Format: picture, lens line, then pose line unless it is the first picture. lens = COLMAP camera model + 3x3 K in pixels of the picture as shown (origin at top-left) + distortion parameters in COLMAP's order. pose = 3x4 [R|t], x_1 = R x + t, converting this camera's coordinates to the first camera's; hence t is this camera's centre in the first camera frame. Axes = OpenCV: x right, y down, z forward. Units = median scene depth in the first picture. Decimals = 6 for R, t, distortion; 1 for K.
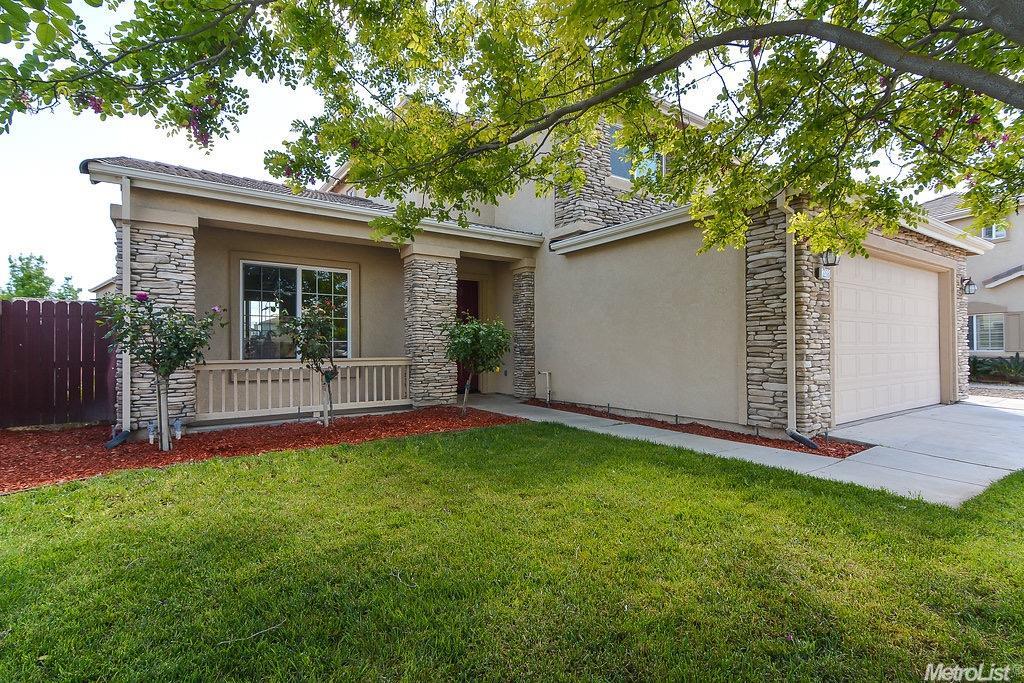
lens RADIAL K [[480.8, 0, 488.0], [0, 480.8, 343.8], [0, 0, 1]] dist [0.022889, -0.007982]
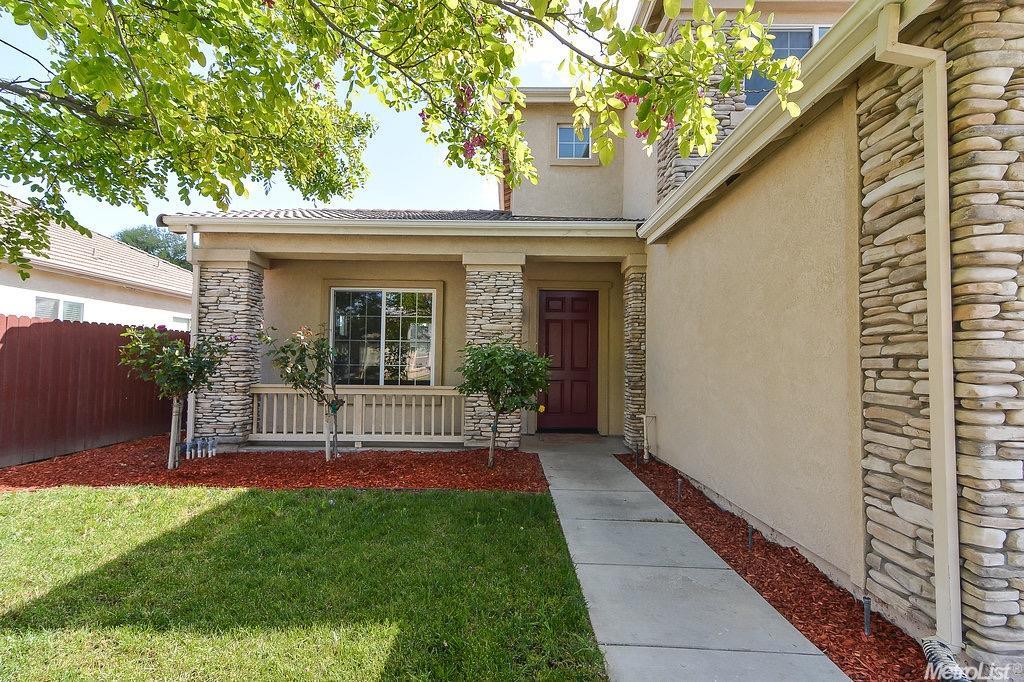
lens RADIAL K [[480.8, 0, 507.6], [0, 480.8, 345.7], [0, 0, 1]] dist [0.022889, -0.007982]
pose [[0.827764, -0.005648, -0.561048, 0.507671], [-0.010192, 0.999633, -0.025100, -0.031645], [0.560984, 0.026495, 0.827402, 0.456411]]
